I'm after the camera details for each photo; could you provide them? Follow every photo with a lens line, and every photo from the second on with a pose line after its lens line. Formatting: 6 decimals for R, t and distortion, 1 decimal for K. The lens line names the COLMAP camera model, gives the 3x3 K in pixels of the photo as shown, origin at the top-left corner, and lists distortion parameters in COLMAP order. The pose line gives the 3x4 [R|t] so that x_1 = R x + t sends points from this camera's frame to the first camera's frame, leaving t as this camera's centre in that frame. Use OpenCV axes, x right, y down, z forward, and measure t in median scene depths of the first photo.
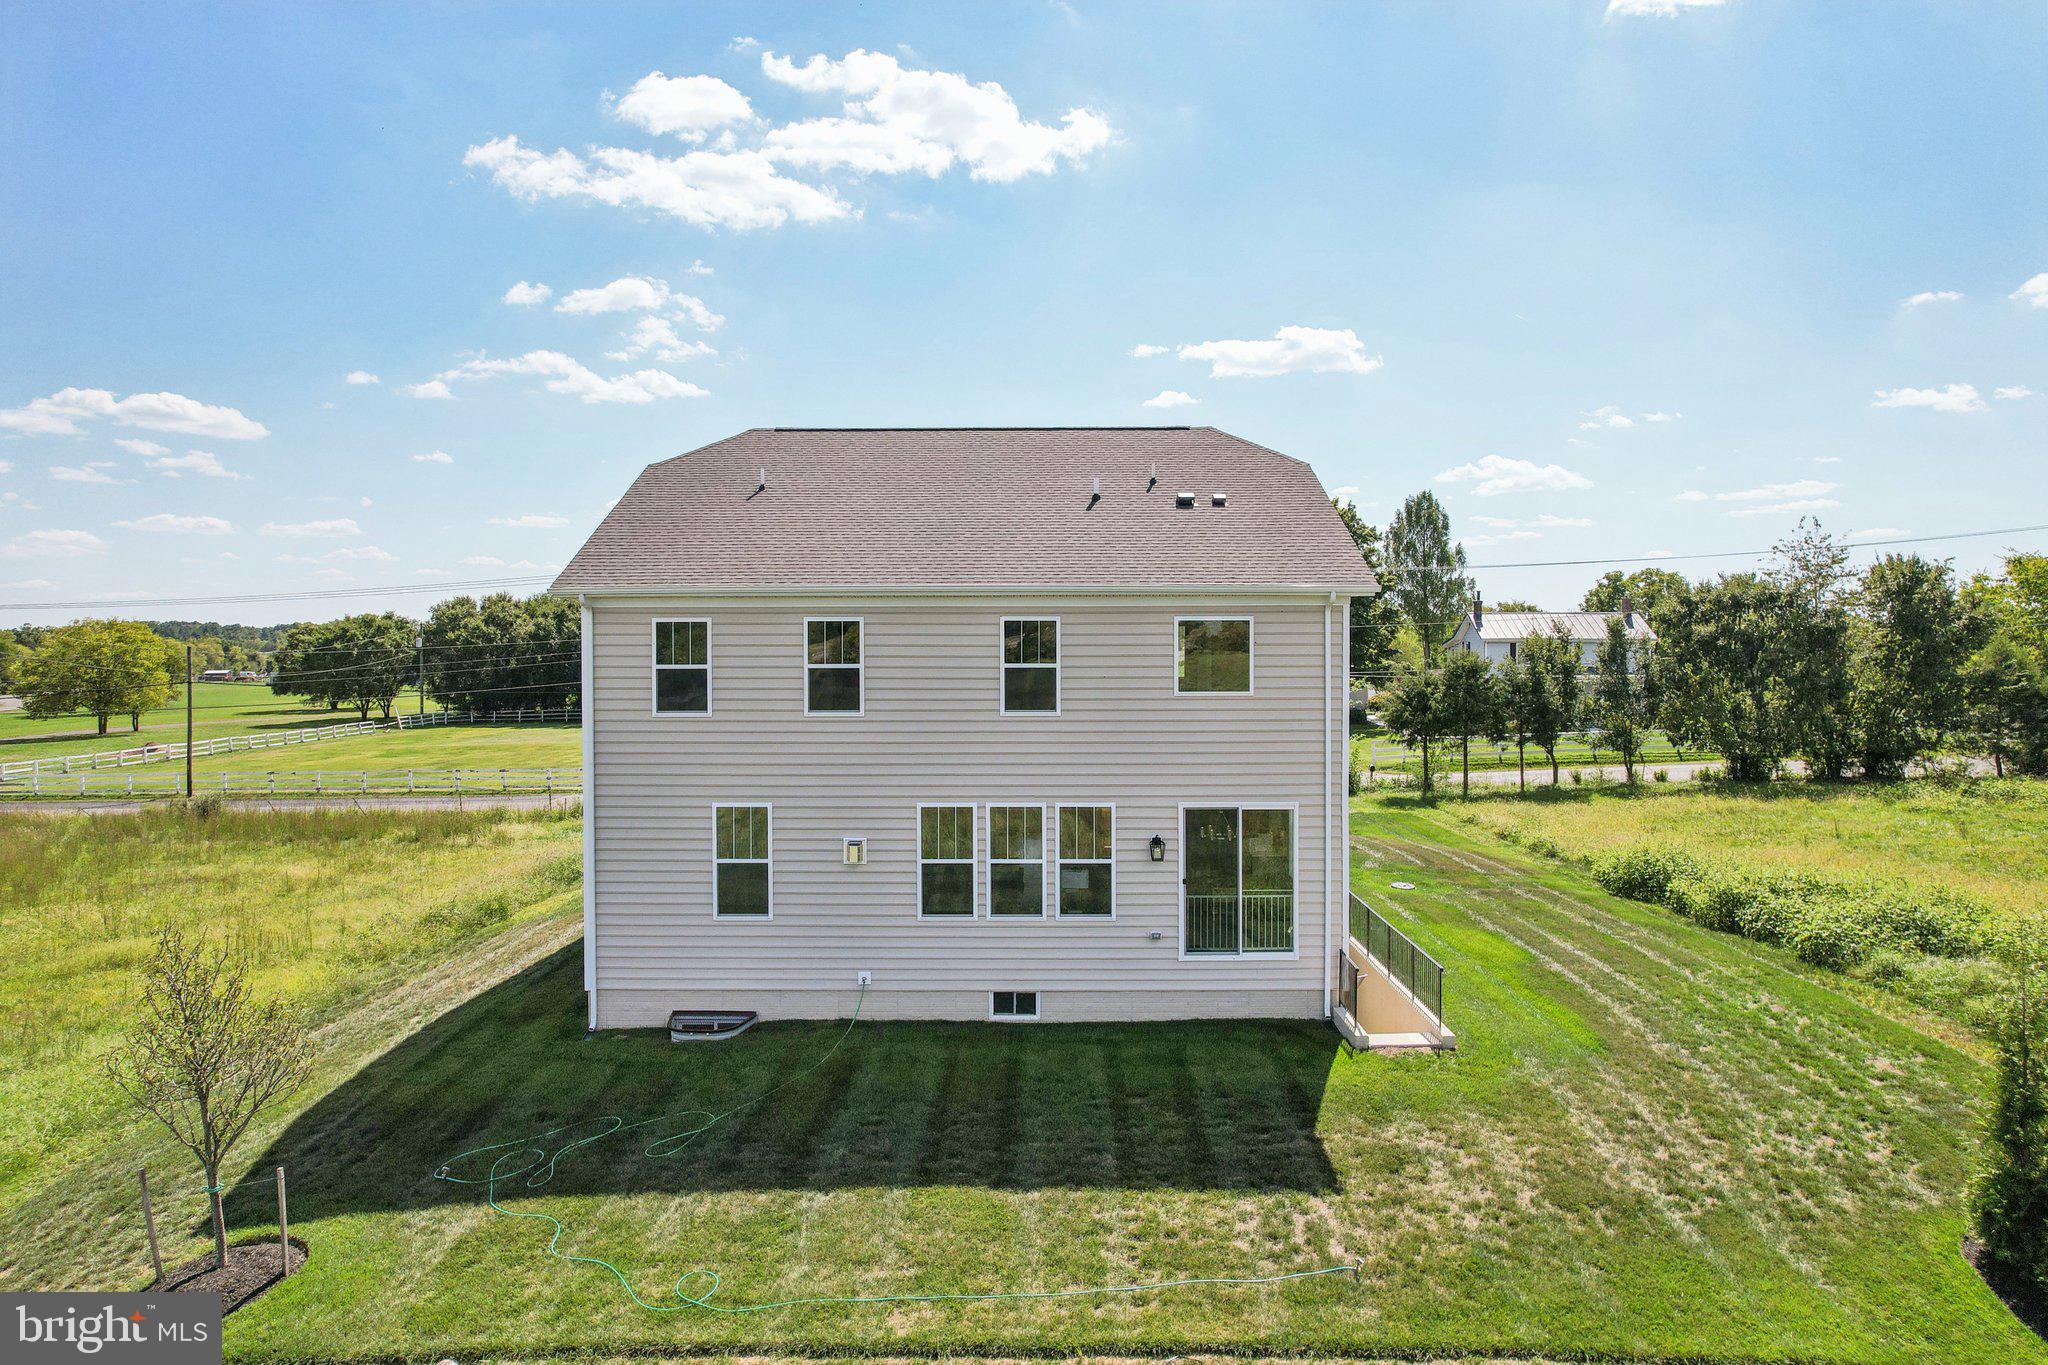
lens RADIAL K [[1325.9, 0, 1030.8], [0, 1325.9, 651.7], [0, 0, 1]] dist [-0.084101, 0.072828]
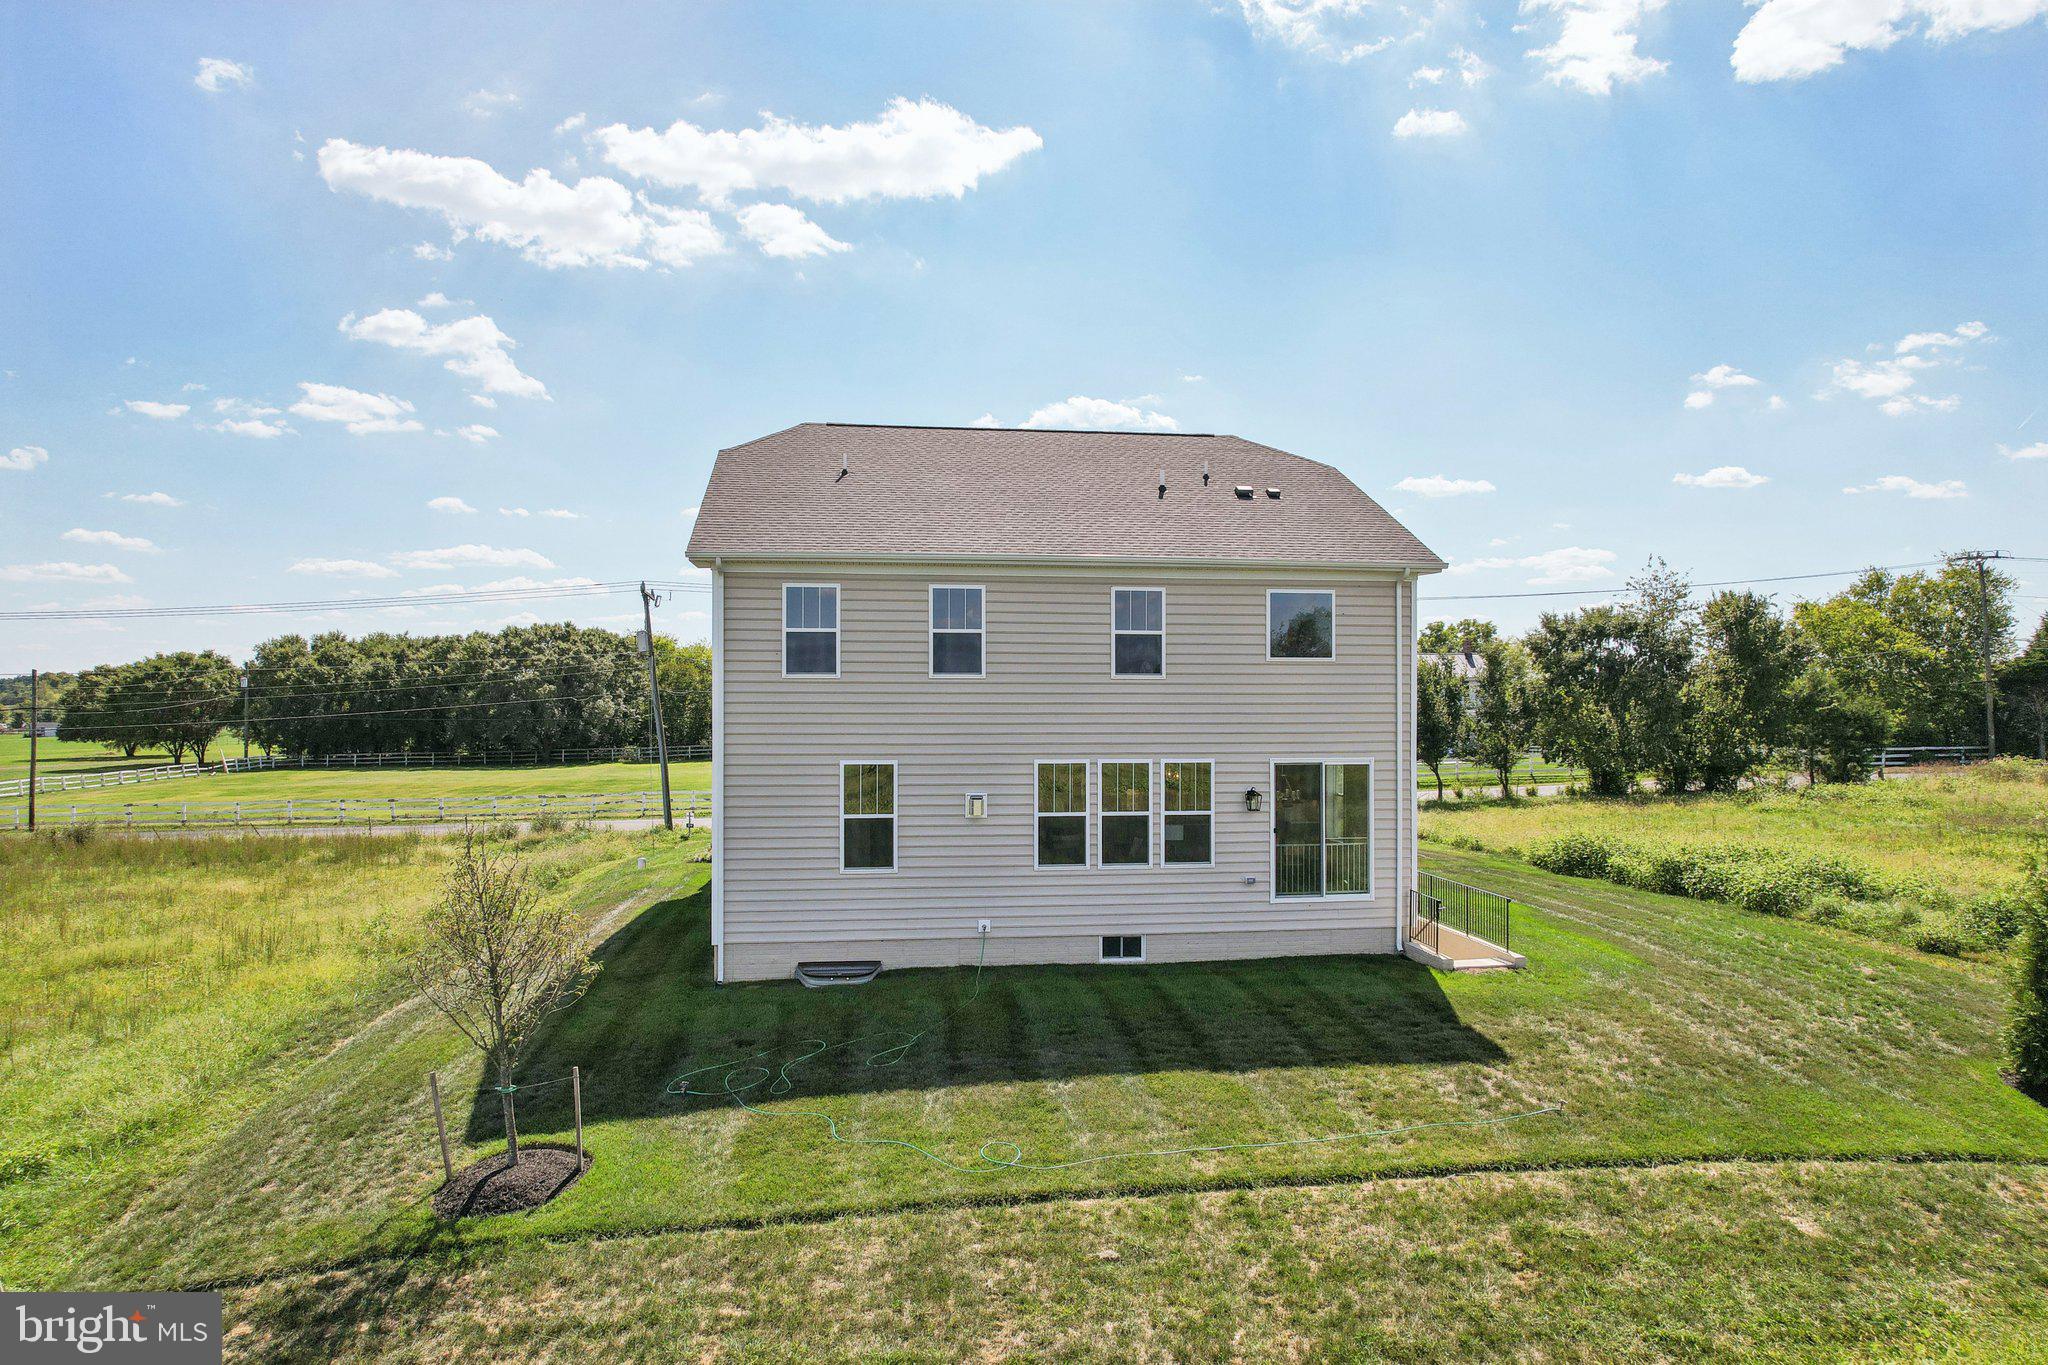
lens RADIAL K [[1318.9, 0, 1026.2], [0, 1318.9, 681.3], [0, 0, 1]] dist [-0.092803, 0.087028]
pose [[0.989902, 0.004790, 0.141674, -0.243112], [-0.001697, 0.999758, -0.021945, 0.074489], [-0.141745, 0.021483, 0.989670, -0.052237]]
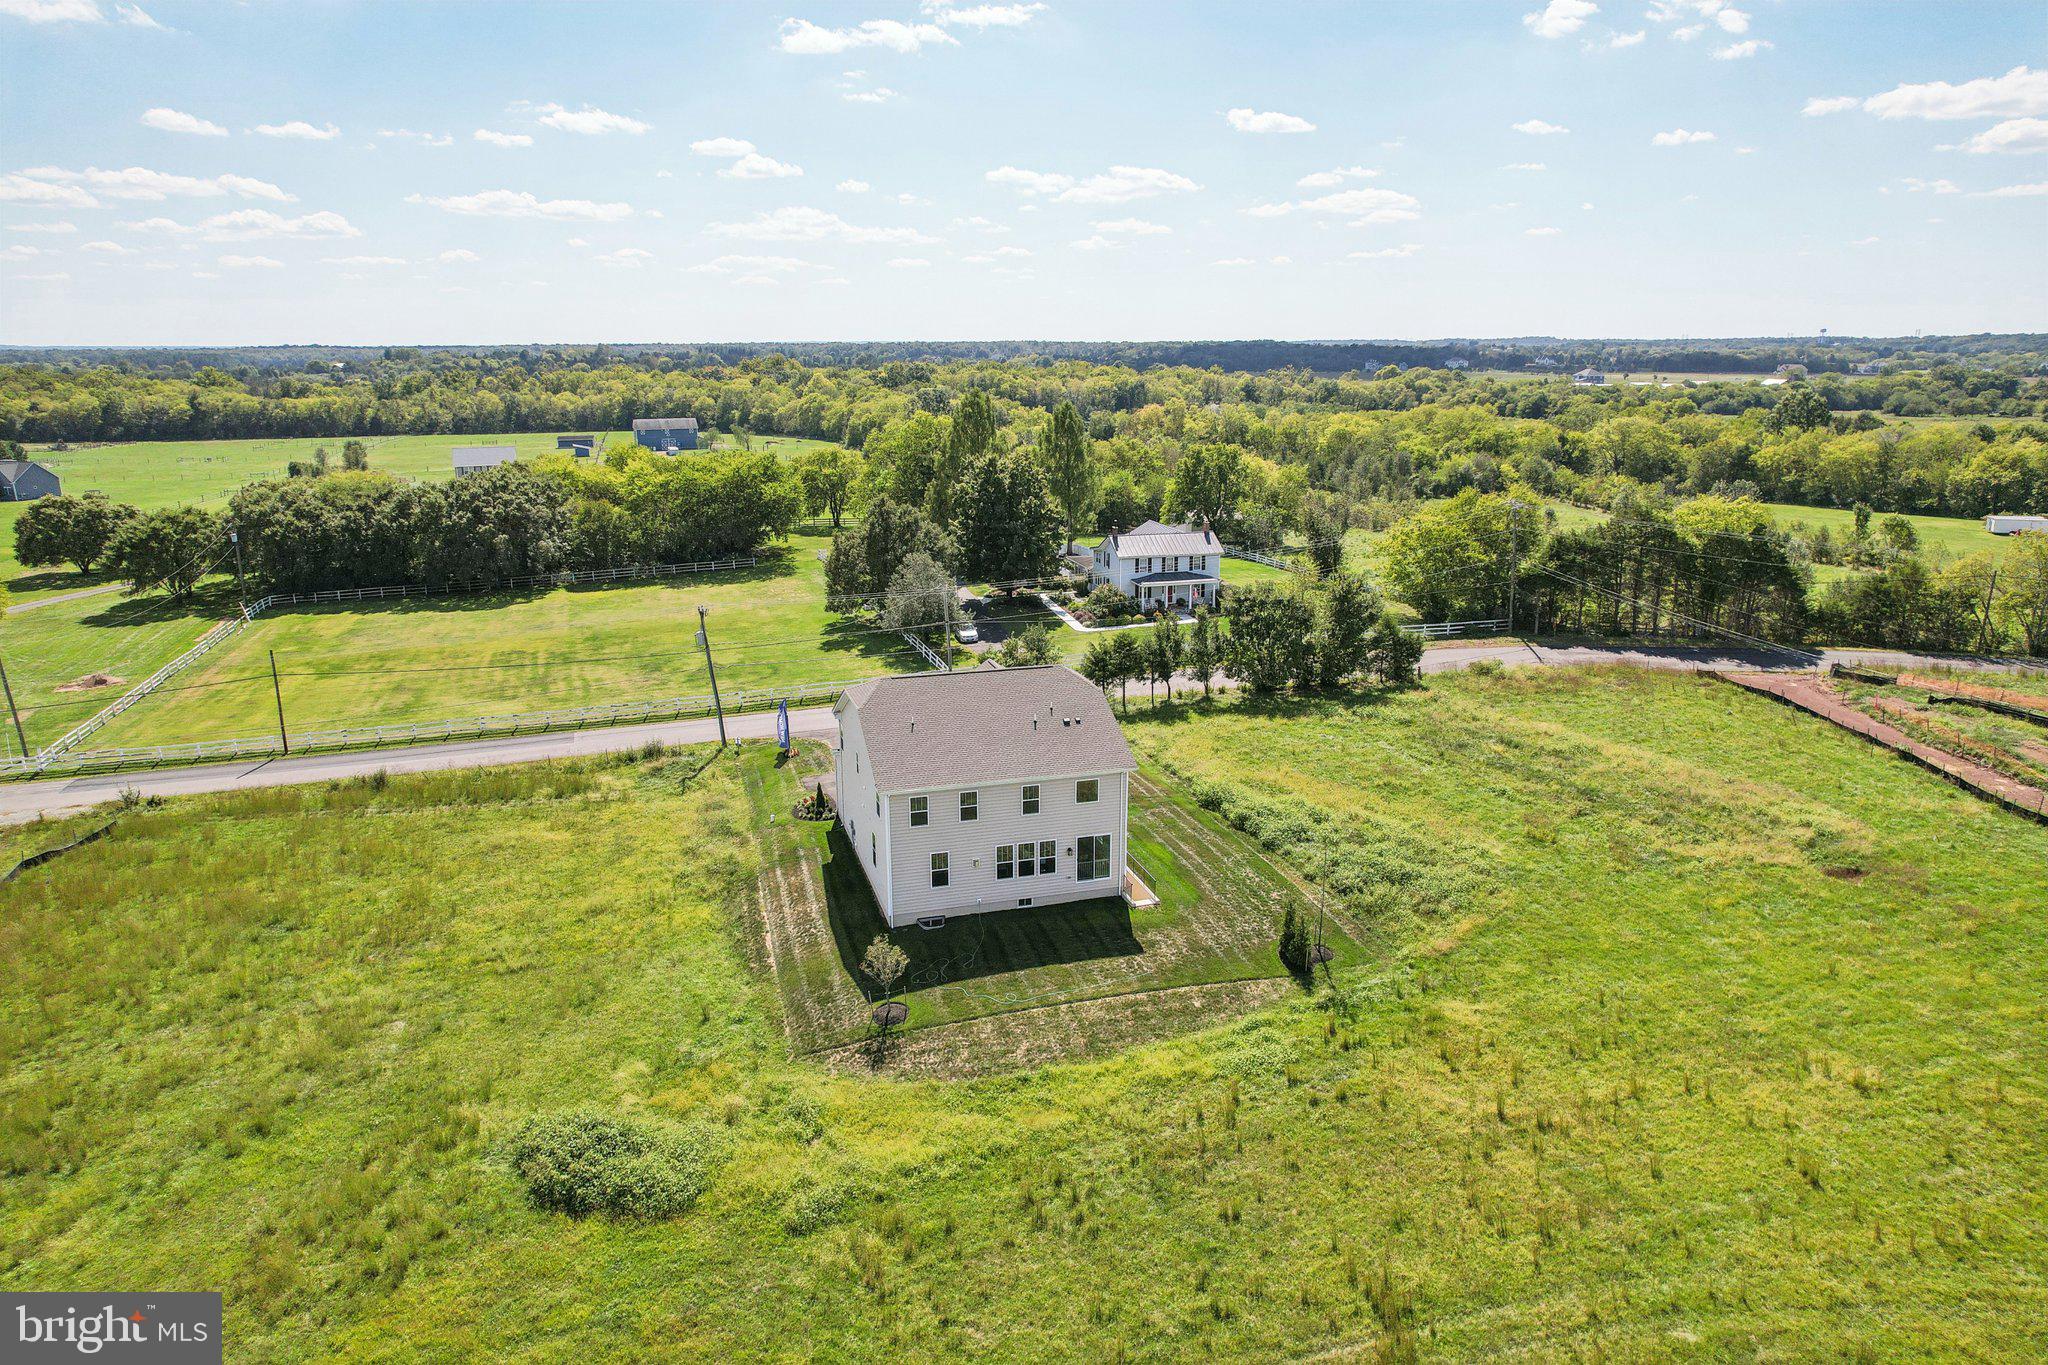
lens RADIAL K [[1306.5, 0, 1028.3], [0, 1306.5, 681.2], [0, 0, 1]] dist [-0.081077, 0.074181]
pose [[0.955515, -0.071732, 0.286085, -0.851589], [0.000835, 0.970628, 0.240582, -0.984539], [-0.294940, -0.229641, 0.927510, -1.745007]]
